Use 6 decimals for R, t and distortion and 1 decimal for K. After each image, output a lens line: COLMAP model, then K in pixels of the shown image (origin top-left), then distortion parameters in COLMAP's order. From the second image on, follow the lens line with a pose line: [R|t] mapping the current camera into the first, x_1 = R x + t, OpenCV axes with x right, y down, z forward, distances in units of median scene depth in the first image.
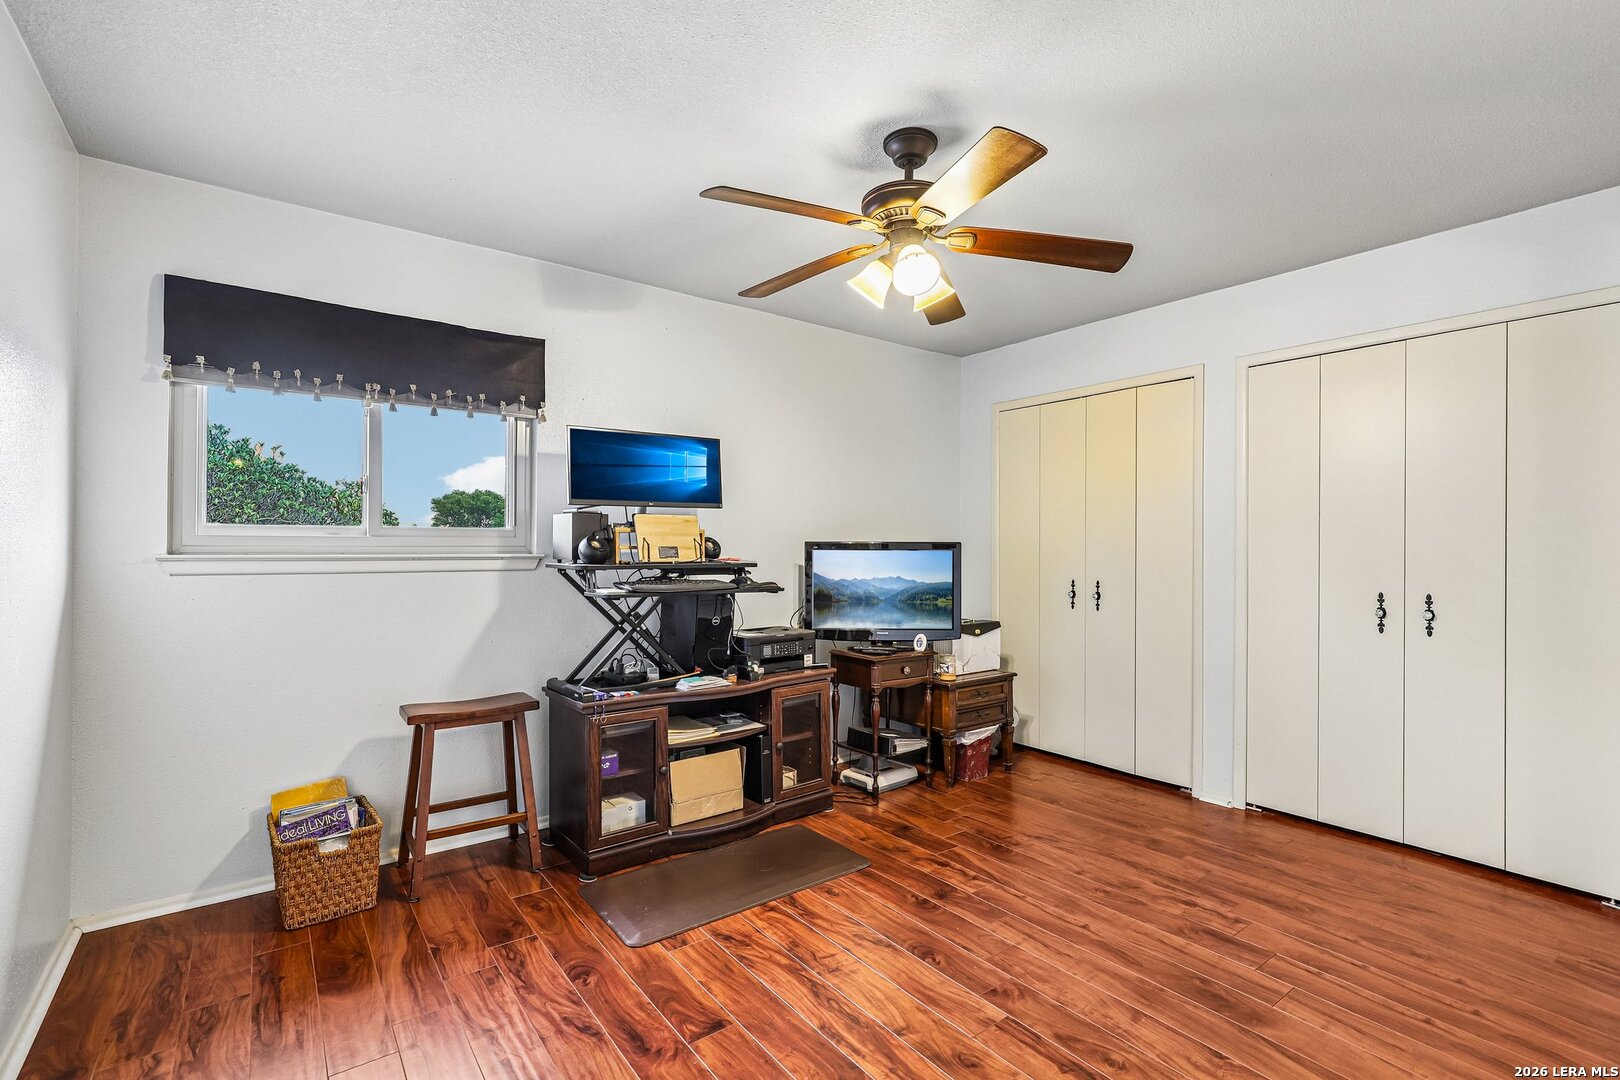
lens RADIAL K [[742.8, 0, 811.3], [0, 742.8, 547.2], [0, 0, 1]] dist [-0.016546, 0.002422]
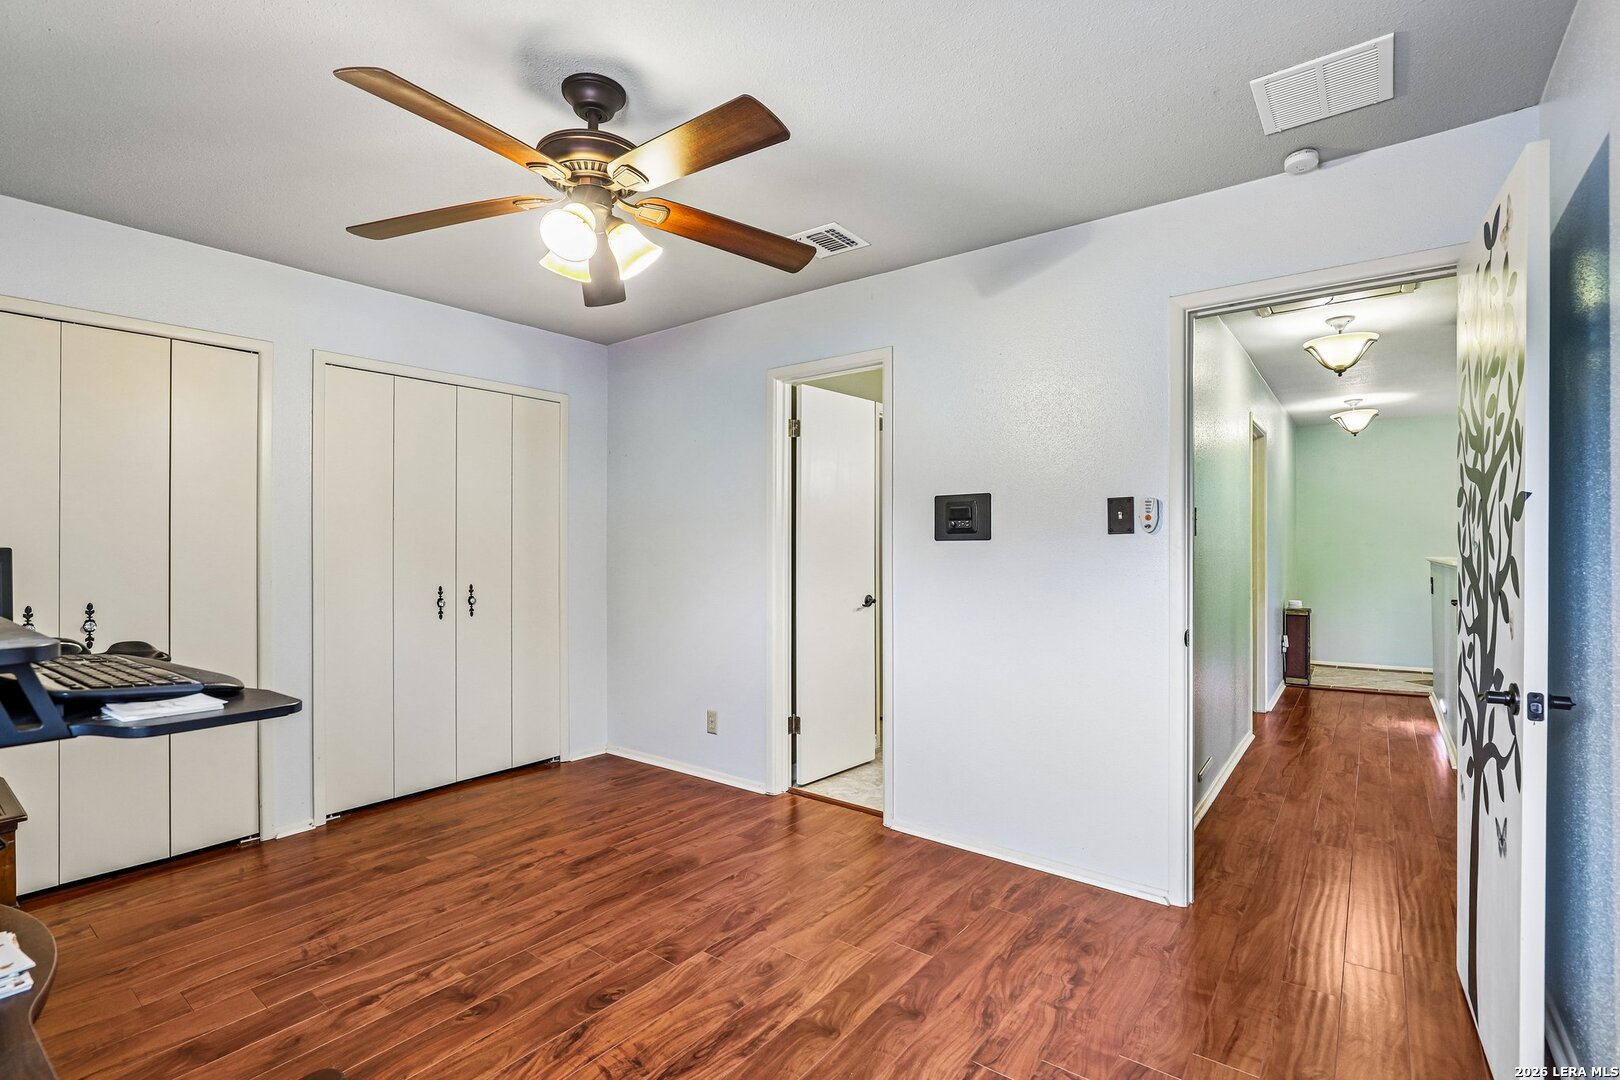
lens RADIAL K [[742.8, 0, 826.6], [0, 742.8, 541.8], [0, 0, 1]] dist [-0.016546, 0.002422]
pose [[-0.280924, -0.002594, 0.959727, -0.655358], [0.005133, 0.999978, 0.004205, -0.015532], [-0.959716, 0.006107, -0.280904, 0.811728]]
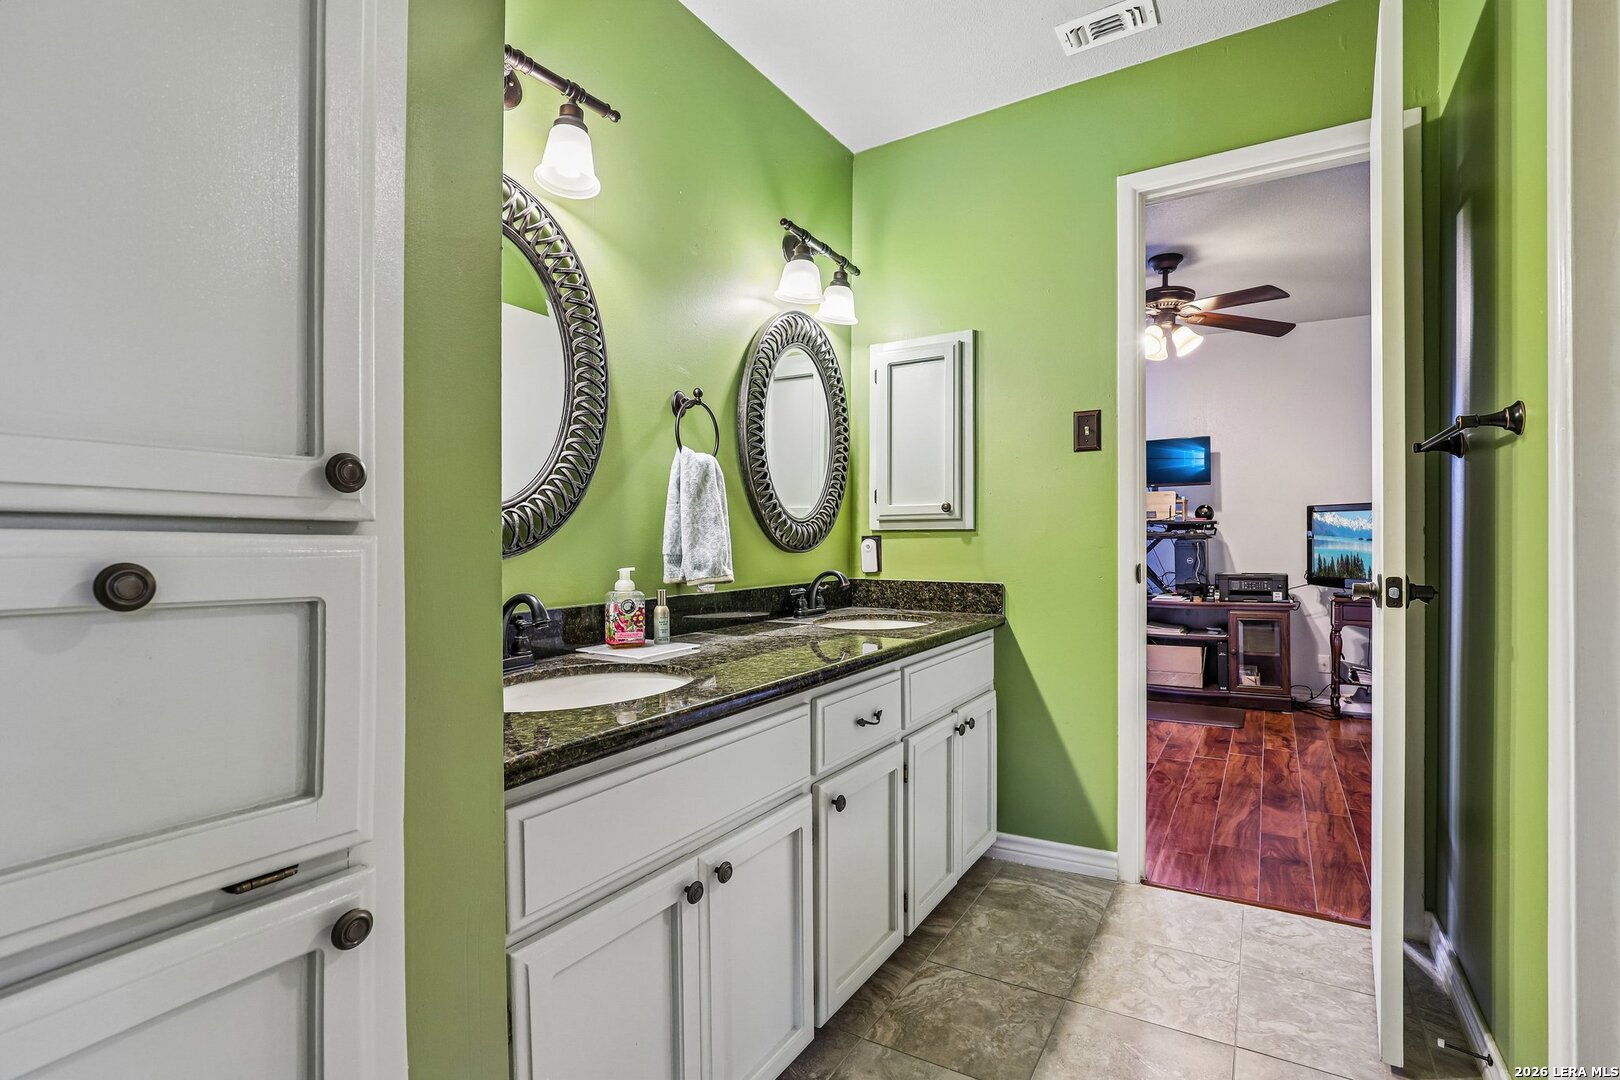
lens RADIAL K [[742.8, 0, 812.7], [0, 742.8, 540.7], [0, 0, 1]] dist [-0.016546, 0.002422]
pose [[0.363888, -0.003980, -0.931434, 1.167603], [0.003250, 0.999990, -0.003003, 0.071049], [0.931437, -0.001934, 0.363898, -0.301442]]
